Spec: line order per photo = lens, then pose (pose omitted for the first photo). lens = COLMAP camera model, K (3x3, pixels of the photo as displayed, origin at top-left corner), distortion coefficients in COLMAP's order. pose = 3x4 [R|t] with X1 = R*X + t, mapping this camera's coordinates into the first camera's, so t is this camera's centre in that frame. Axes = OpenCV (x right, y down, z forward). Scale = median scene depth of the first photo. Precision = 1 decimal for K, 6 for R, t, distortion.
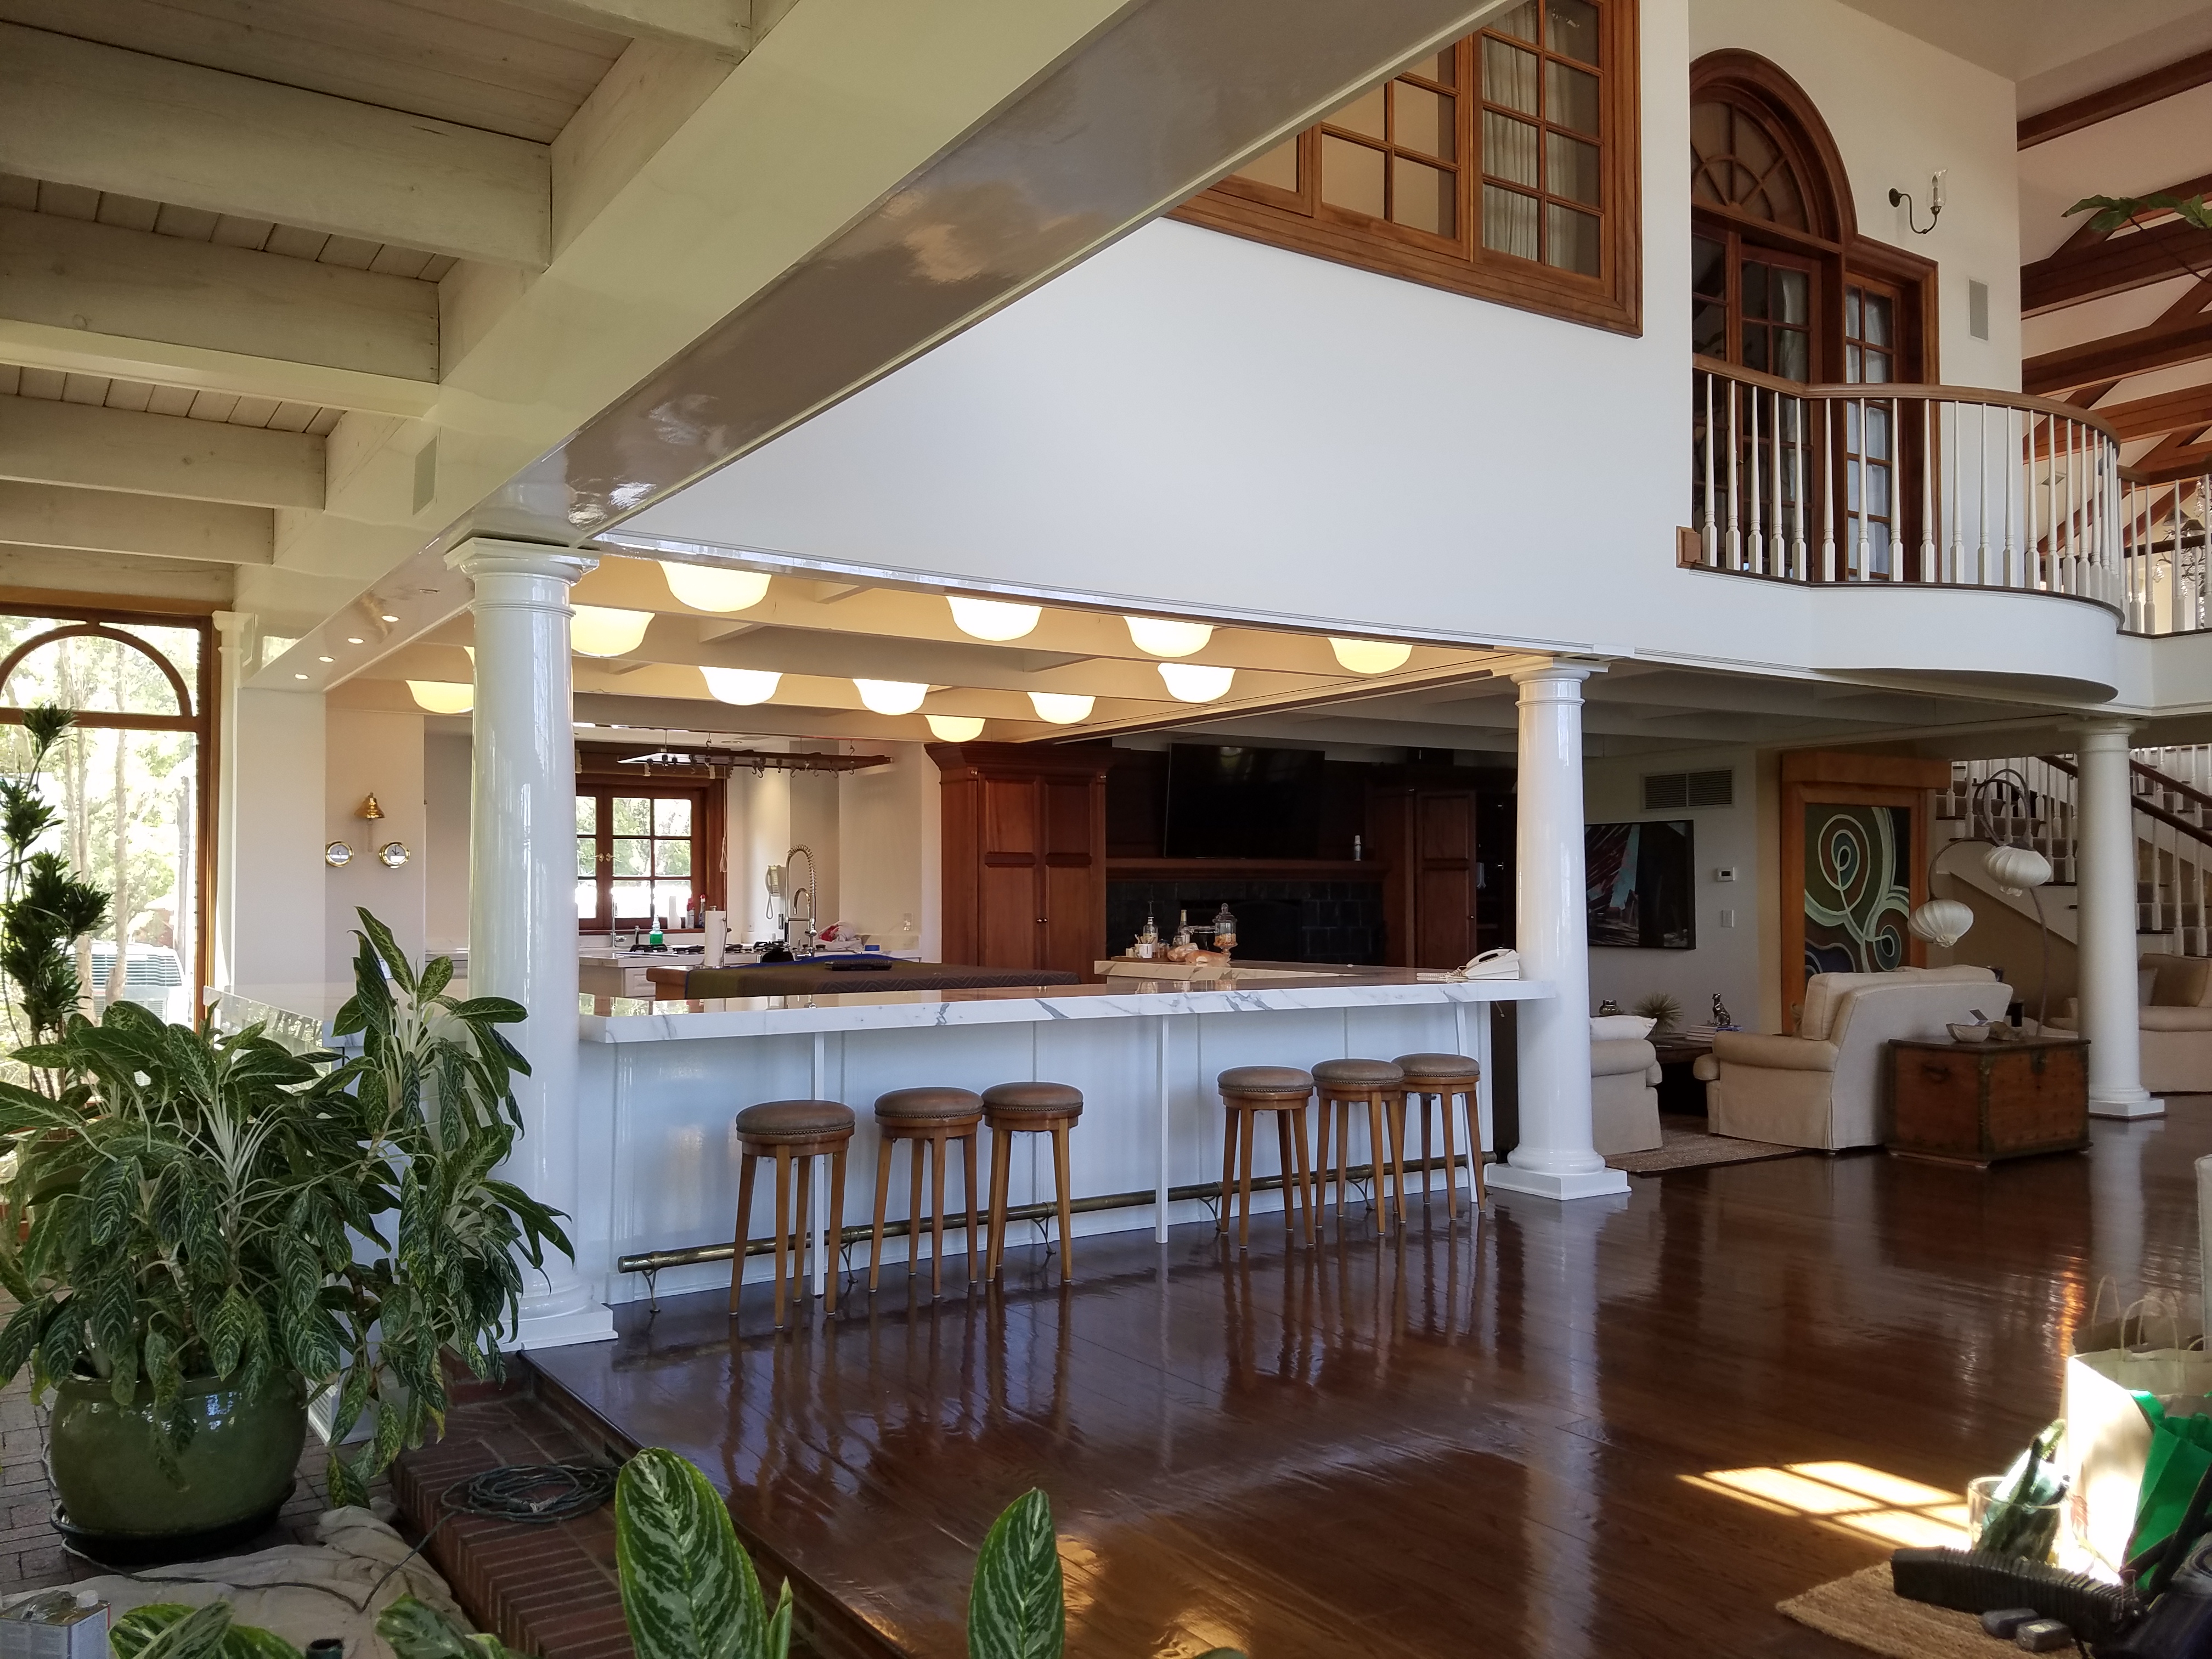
lens RADIAL K [[1663.1, 0, 1106.0], [0, 1663.1, 829.5], [0, 0, 1]] dist [0.097776, -0.101063]
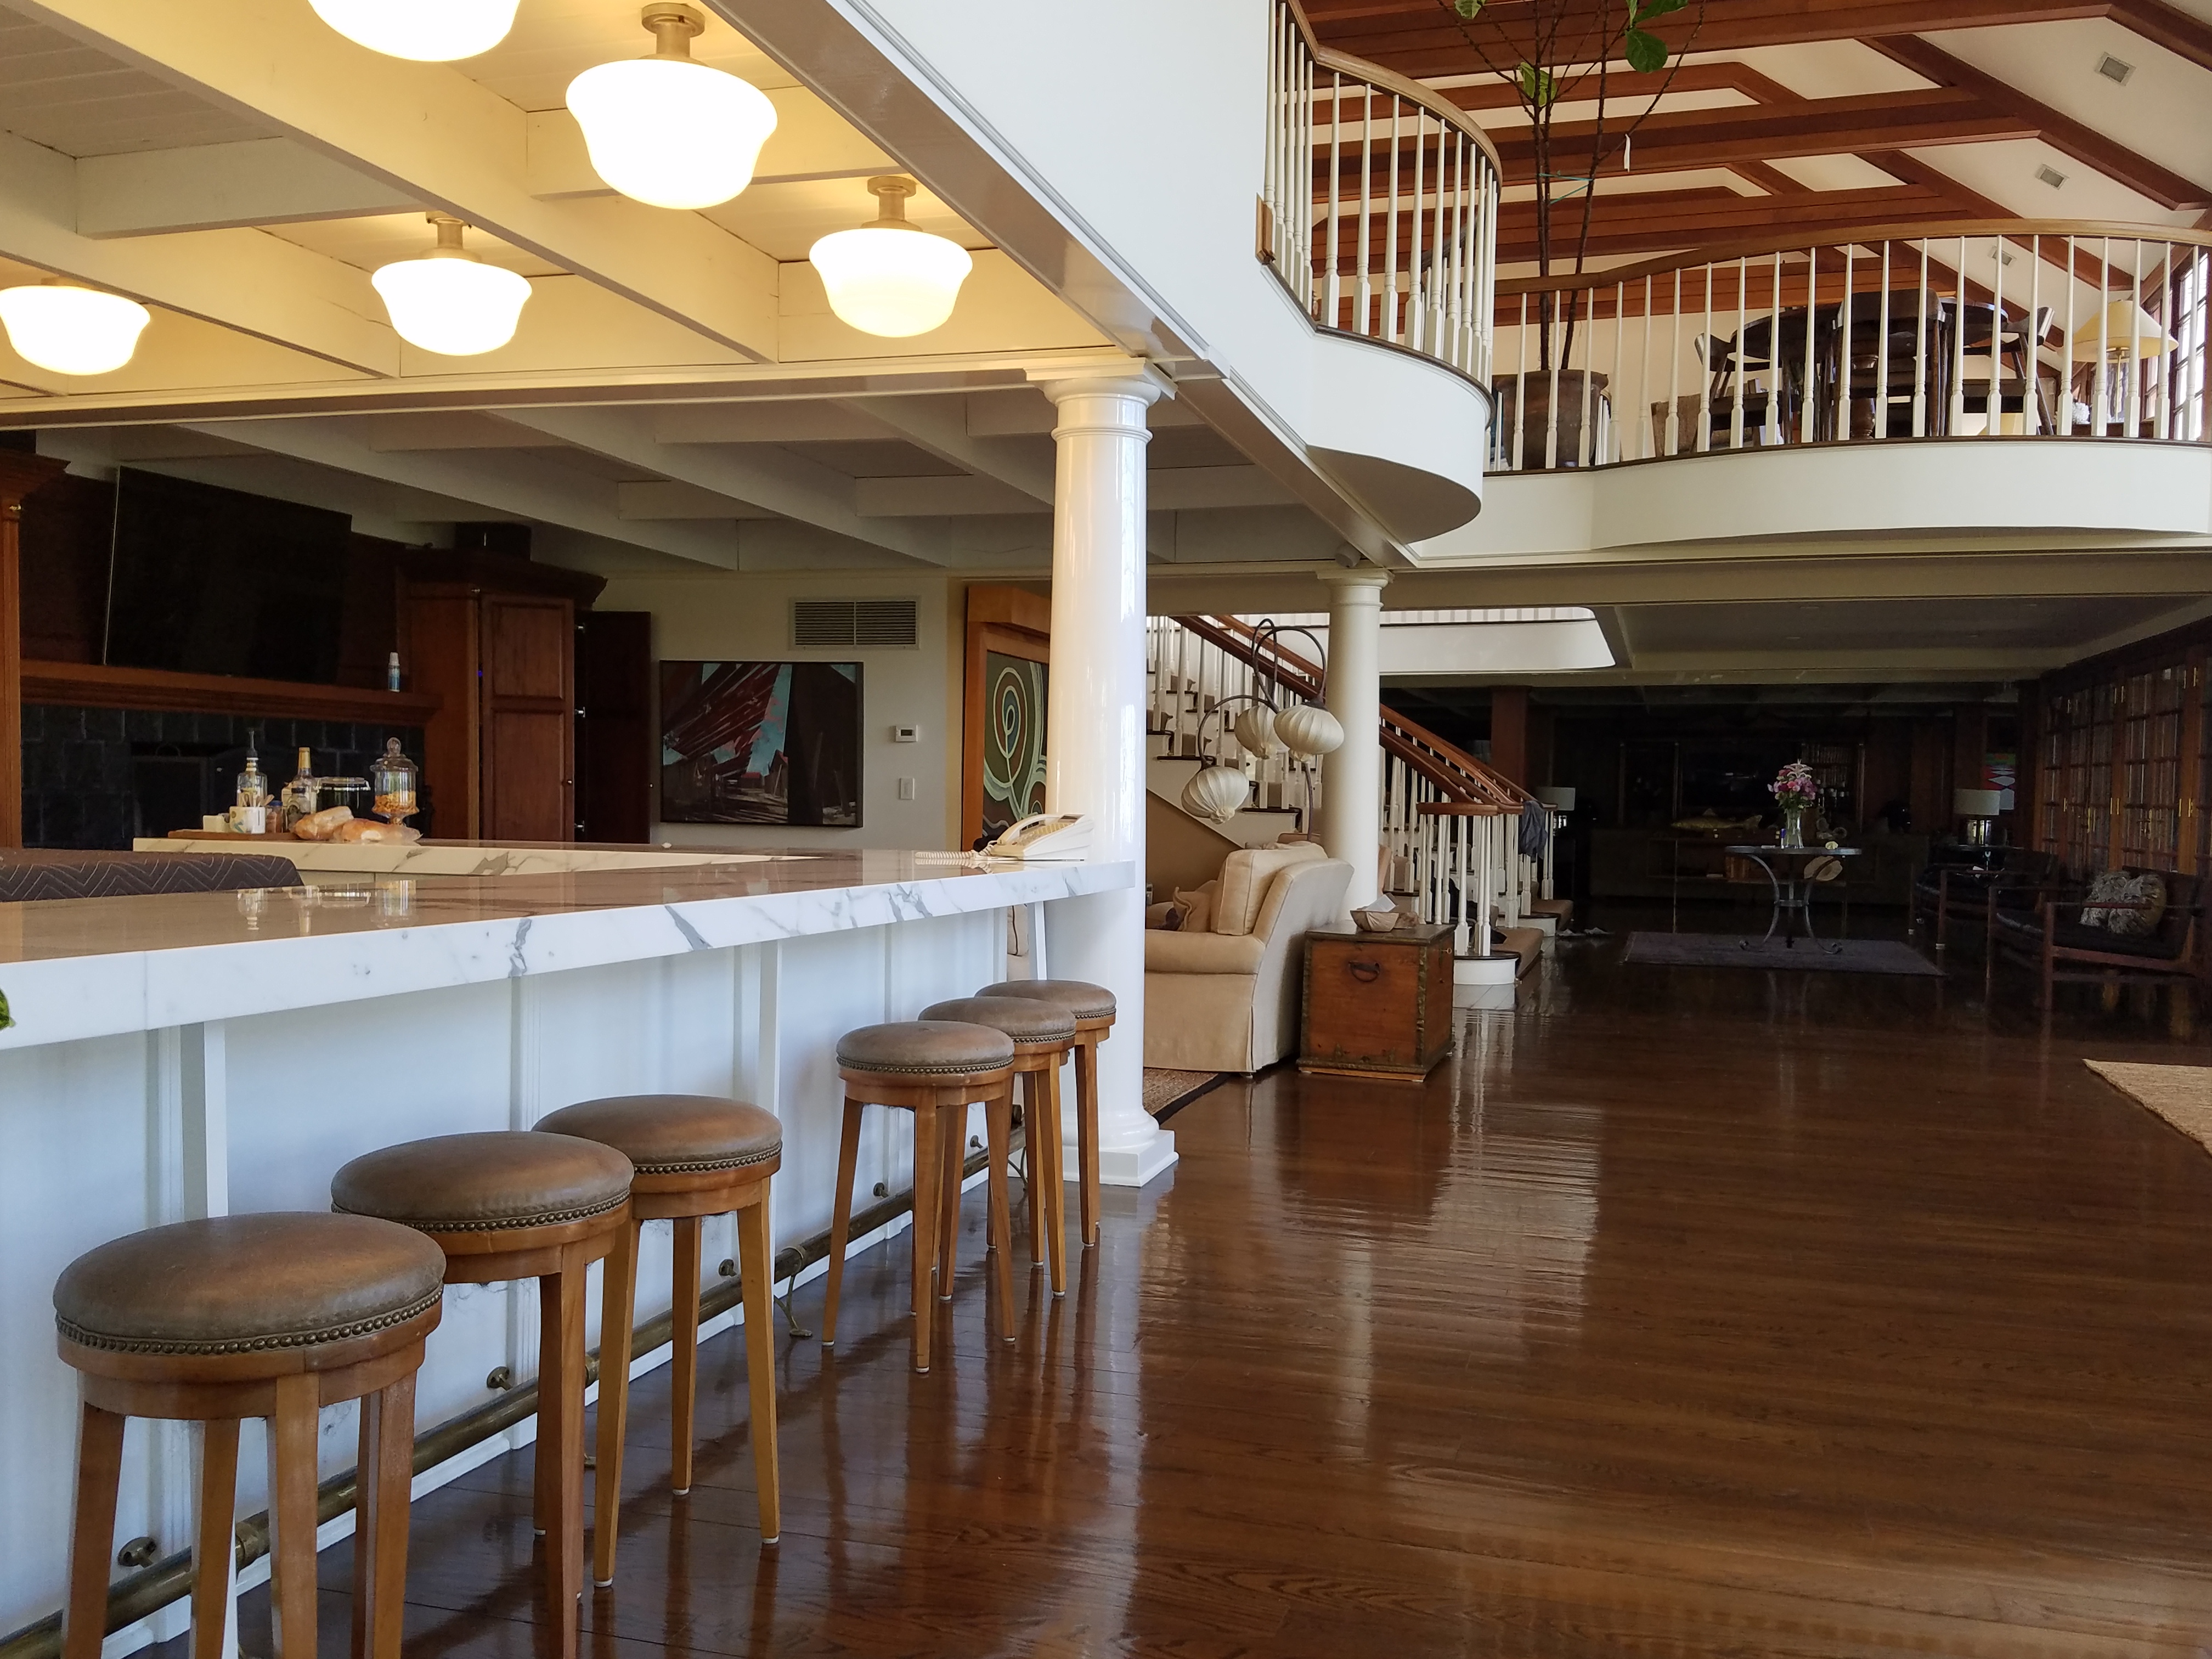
lens RADIAL K [[1884.8, 0, 1110.3], [0, 1884.8, 879.7], [0, 0, 1]] dist [0.398411, -0.814874]
pose [[0.787998, -0.013618, 0.615527, -0.149400], [-0.043272, 0.996058, 0.077435, 0.029597], [-0.614155, -0.087654, 0.784302, 0.310143]]
